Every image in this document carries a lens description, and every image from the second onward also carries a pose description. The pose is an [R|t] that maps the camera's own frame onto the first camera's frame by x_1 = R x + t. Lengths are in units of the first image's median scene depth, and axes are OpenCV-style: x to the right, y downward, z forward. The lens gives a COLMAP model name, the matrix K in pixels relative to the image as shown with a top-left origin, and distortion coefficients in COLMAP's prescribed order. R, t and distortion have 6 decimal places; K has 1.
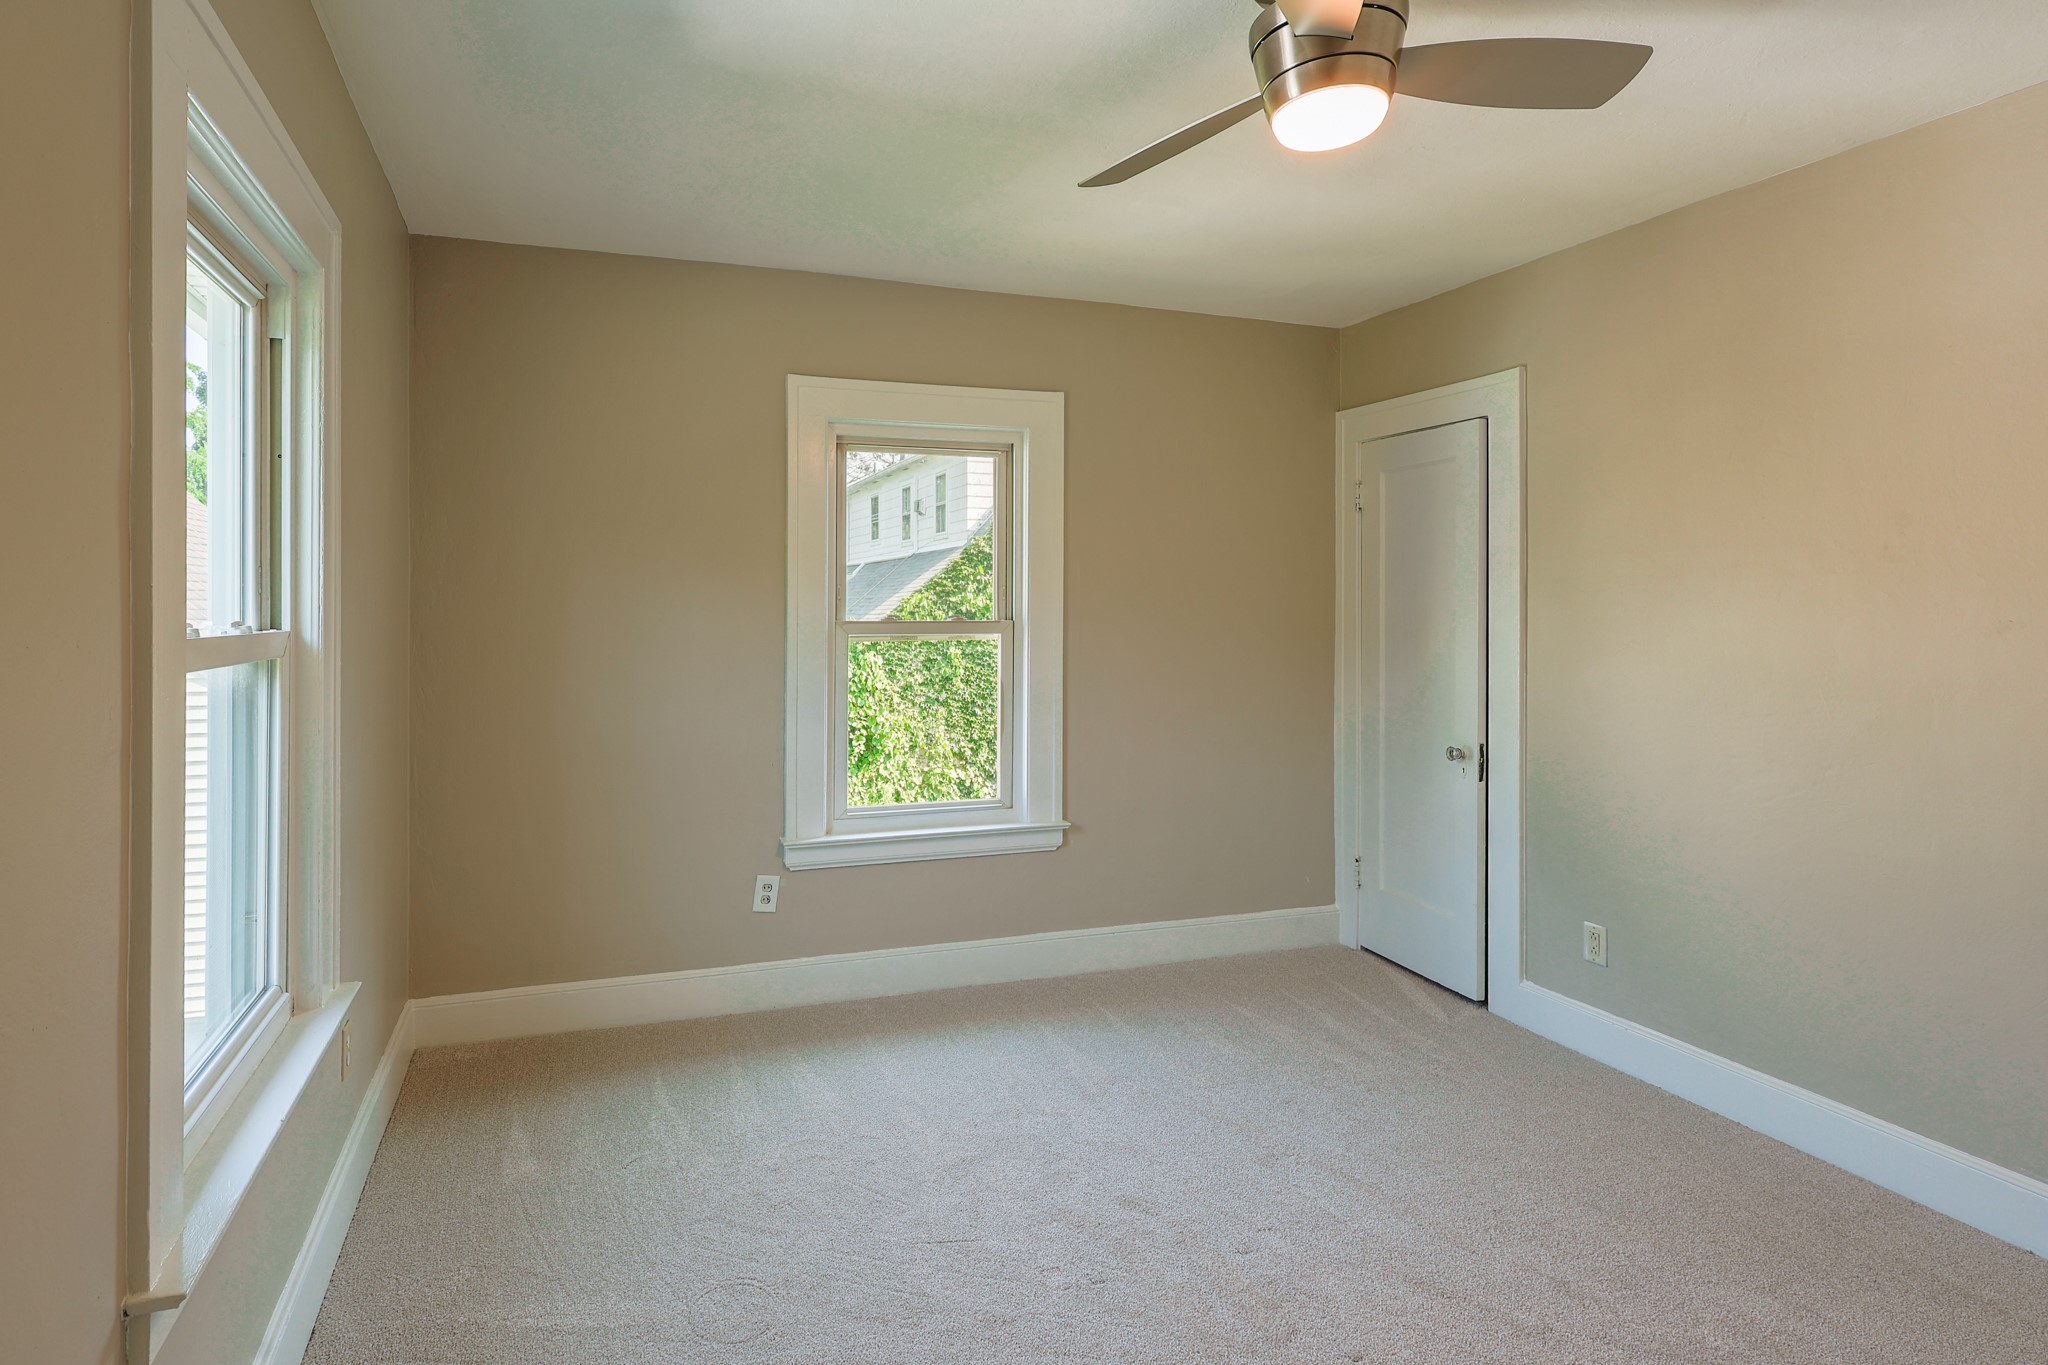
lens RADIAL K [[1045.7, 0, 911.2], [0, 1045.7, 606.9], [0, 0, 1]] dist [-0.000959, -0.000038]
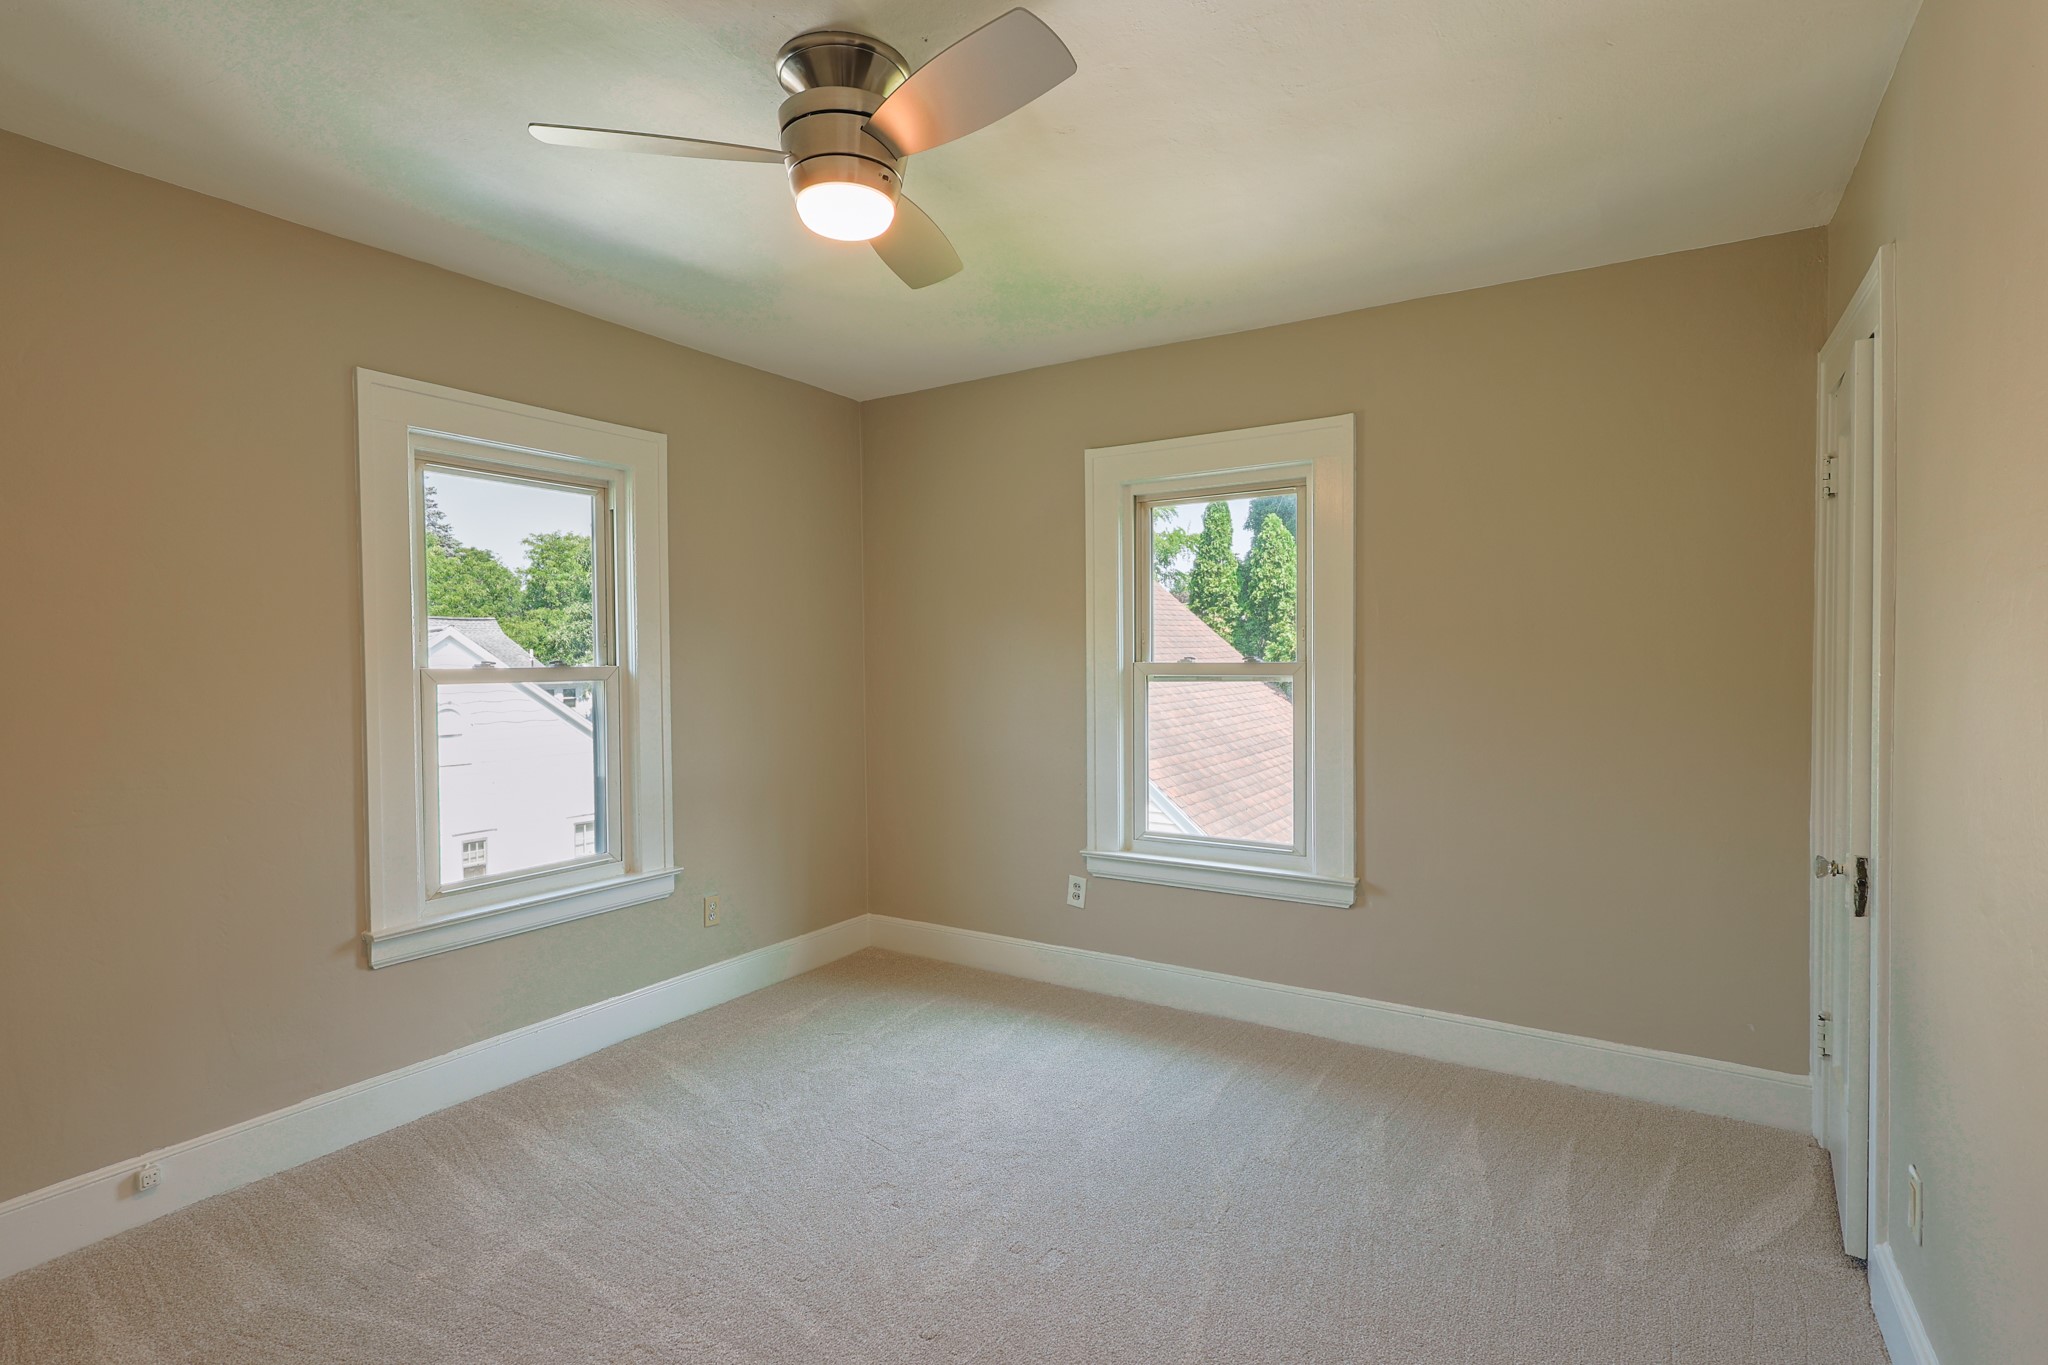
lens RADIAL K [[1001.0, 0, 1020.1], [0, 1001.0, 677.4], [0, 0, 1]] dist [0.000533, 0.000385]
pose [[0.640864, 0.012094, -0.767560, 0.688234], [0.008290, 0.999709, 0.022673, 0.004391], [0.767610, -0.020893, 0.640577, 0.225029]]
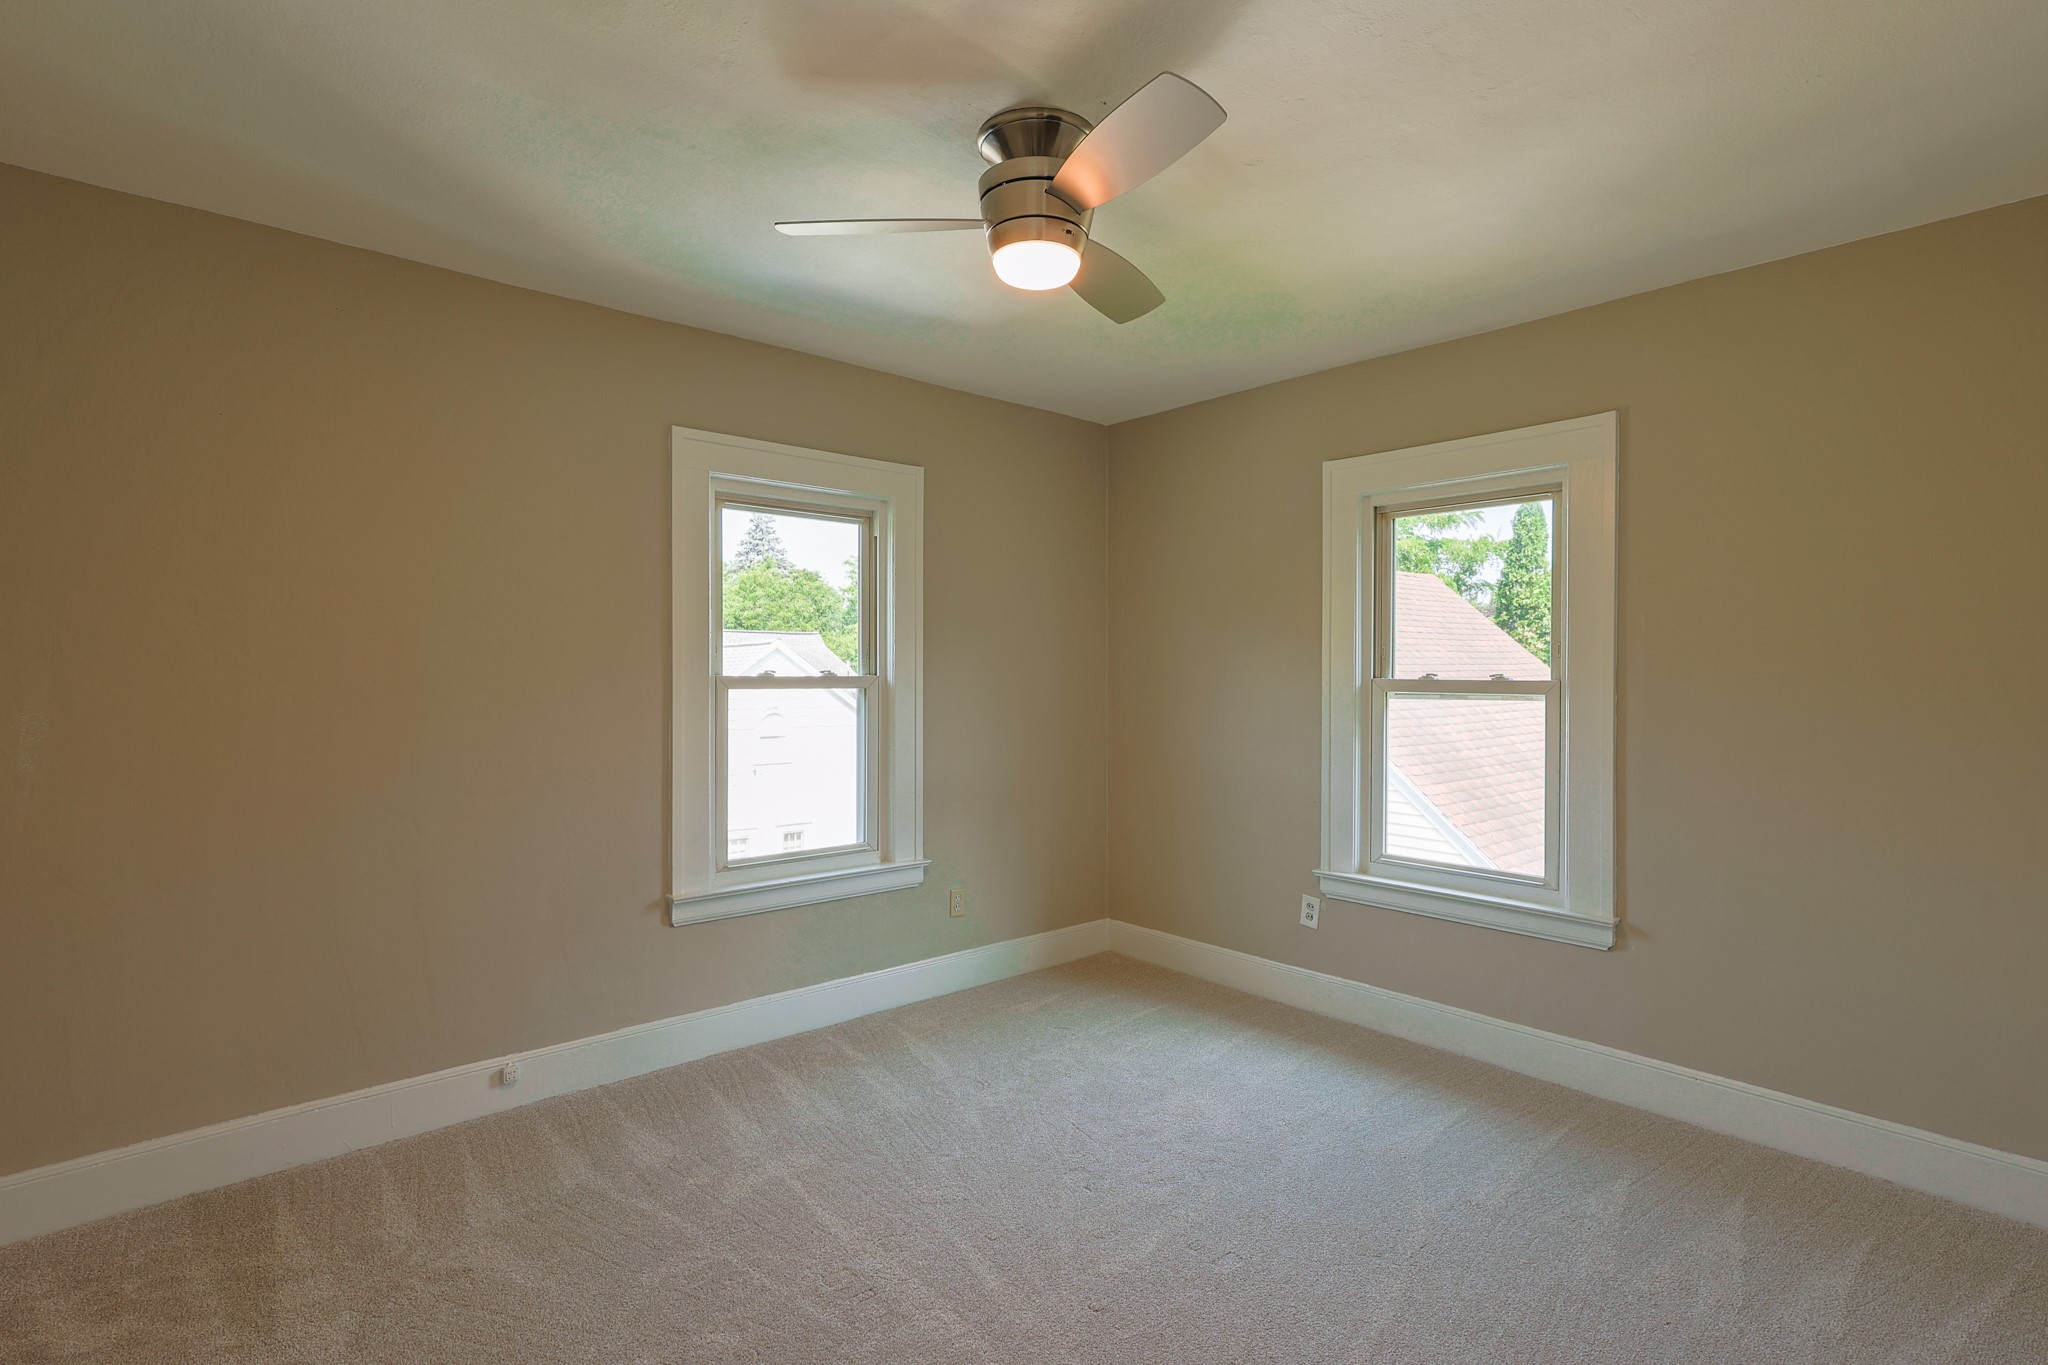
lens RADIAL K [[1008.2, 0, 1025.8], [0, 1008.2, 675.4], [0, 0, 1]] dist [0.000141, 0.000949]
pose [[0.399654, 0.005897, -0.916647, 0.760672], [-0.002185, 0.999983, 0.005480, 0.005307], [0.916664, -0.000188, 0.399660, 0.258501]]
